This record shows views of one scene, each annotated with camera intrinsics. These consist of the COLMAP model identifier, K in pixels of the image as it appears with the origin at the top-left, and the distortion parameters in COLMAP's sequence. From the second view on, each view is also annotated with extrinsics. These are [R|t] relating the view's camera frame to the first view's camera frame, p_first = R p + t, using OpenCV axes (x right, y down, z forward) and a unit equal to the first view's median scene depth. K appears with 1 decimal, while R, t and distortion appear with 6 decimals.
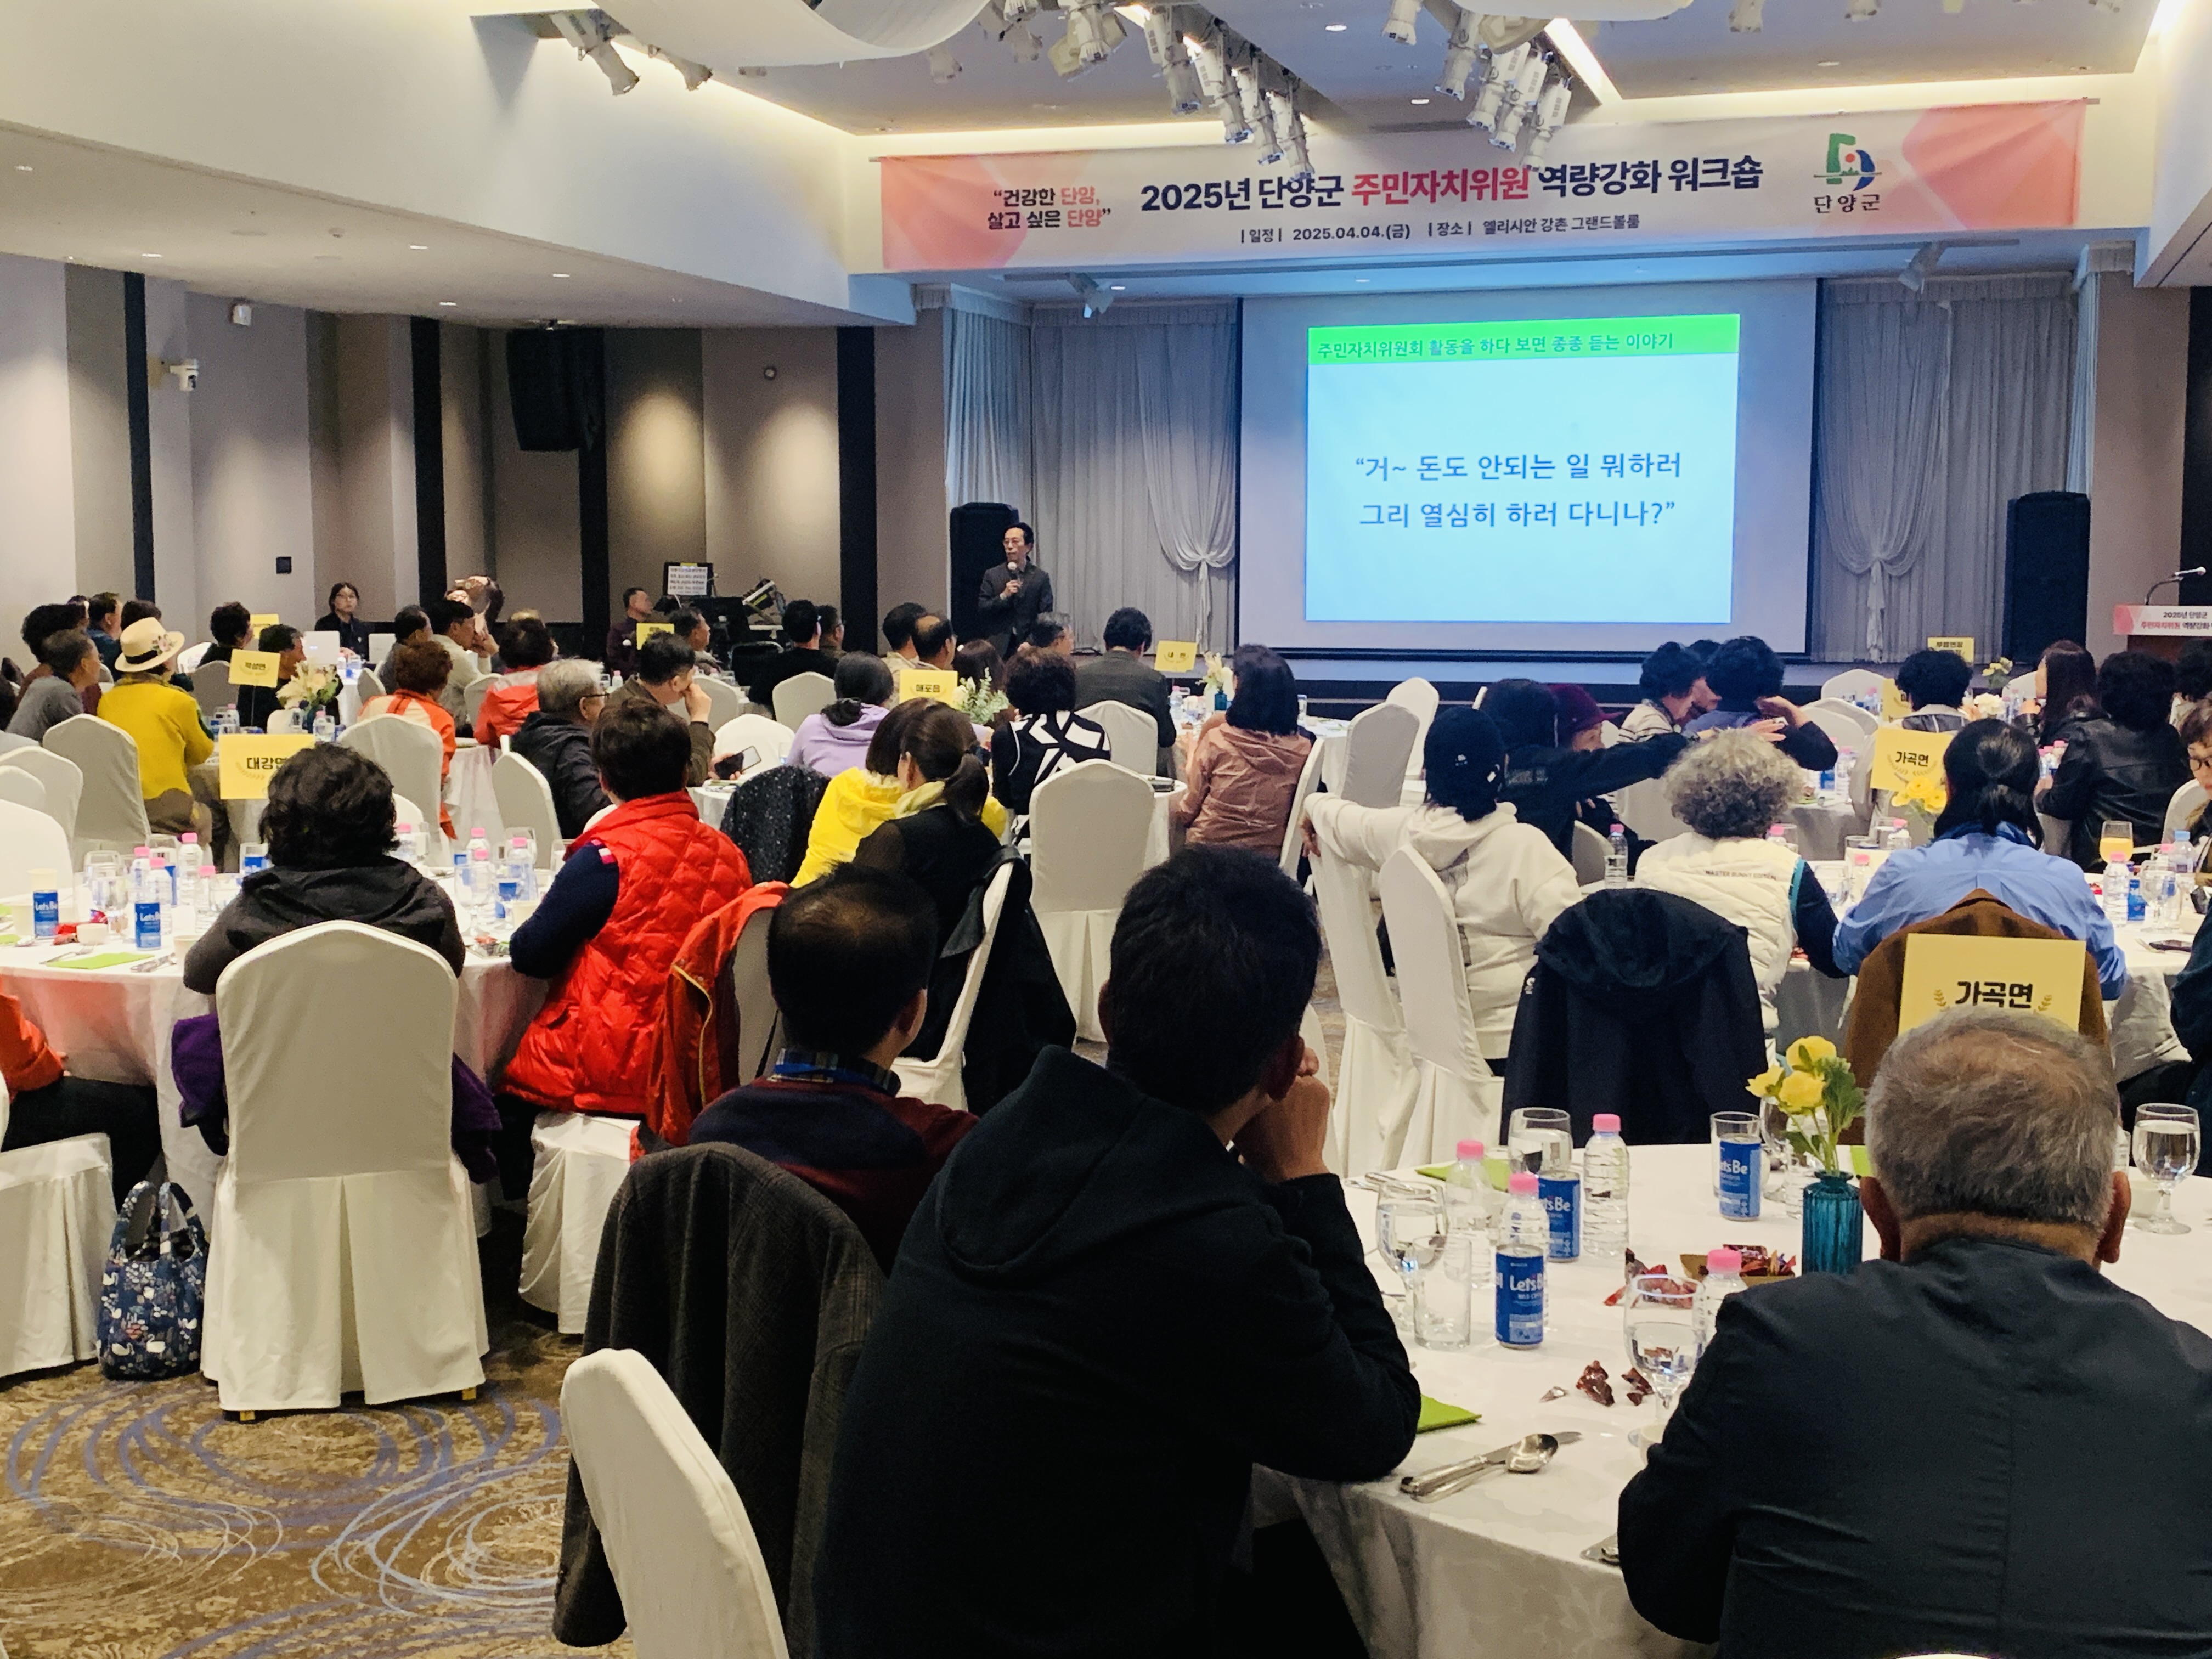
lens RADIAL K [[2598.6, 0, 1106.0], [0, 2598.6, 829.5], [0, 0, 1]] dist [0.133293, -0.427743]
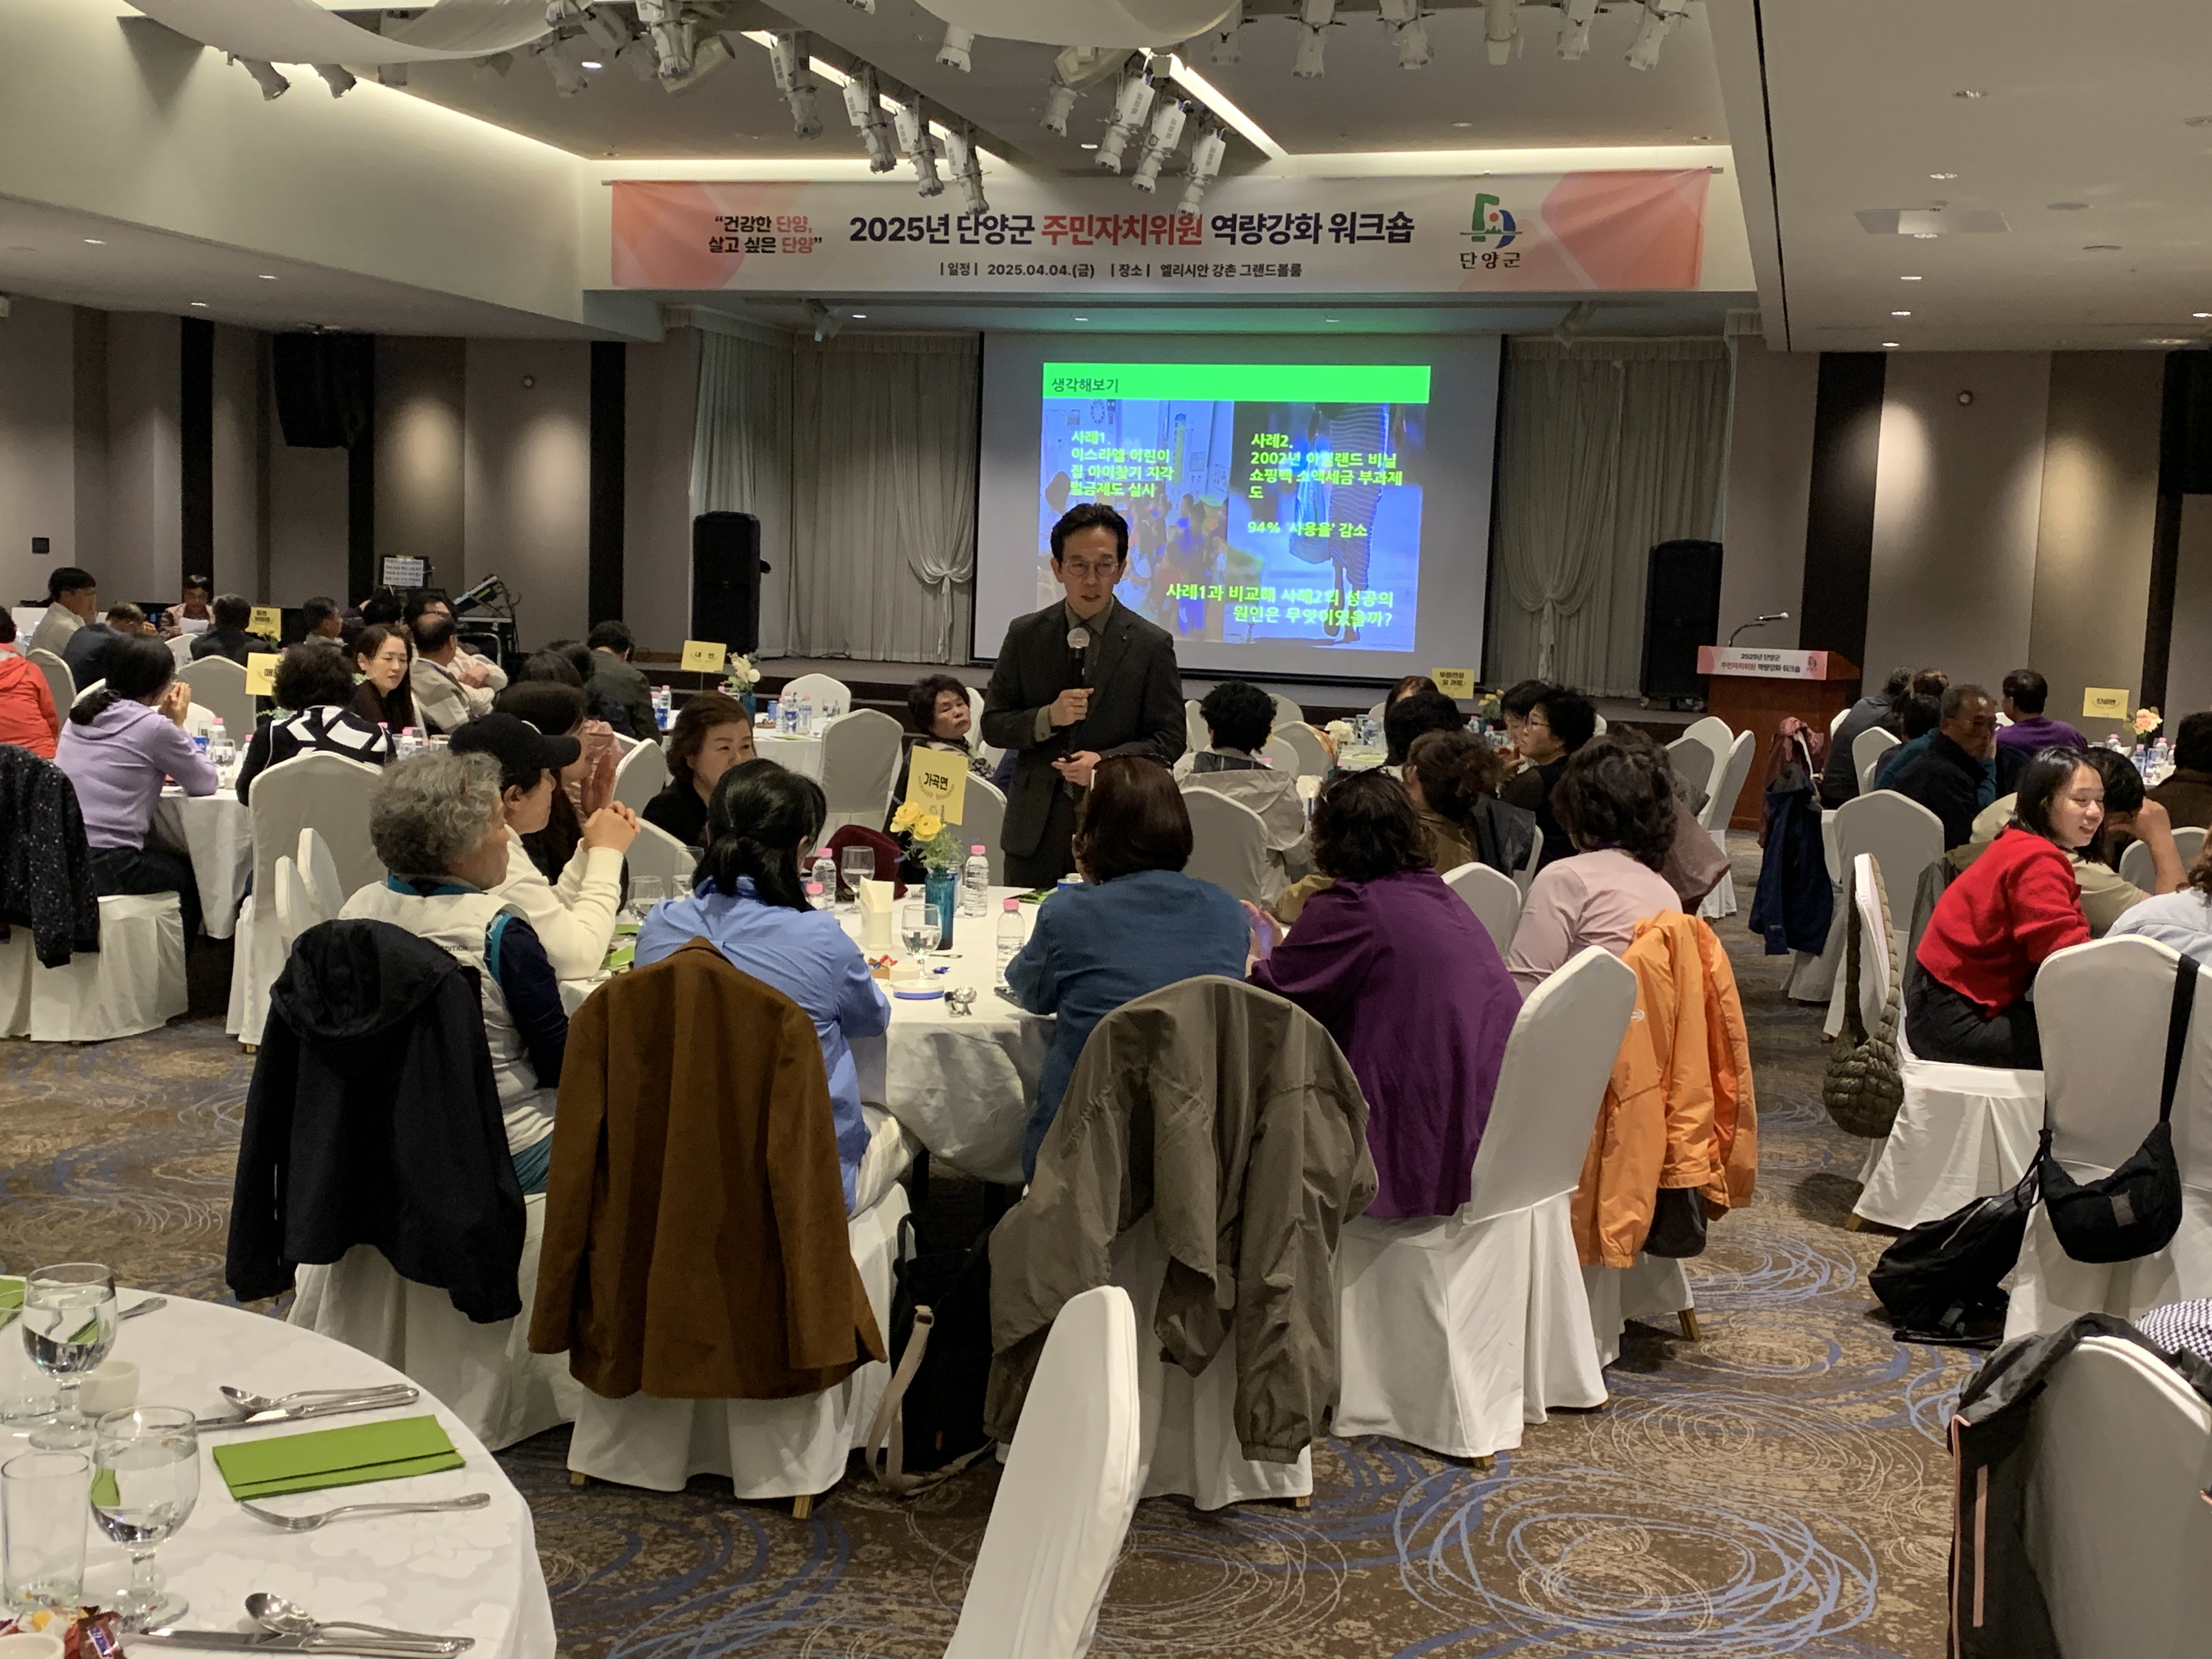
lens RADIAL K [[2292.1, 0, 1119.1], [0, 2292.1, 819.9], [0, 0, 1]] dist [0.160053, -0.448315]
pose [[0.999011, 0.034183, 0.028445, 0.107599], [-0.034204, 0.999415, 0.000238, -0.006211], [-0.028420, -0.001211, 0.999595, 0.061162]]
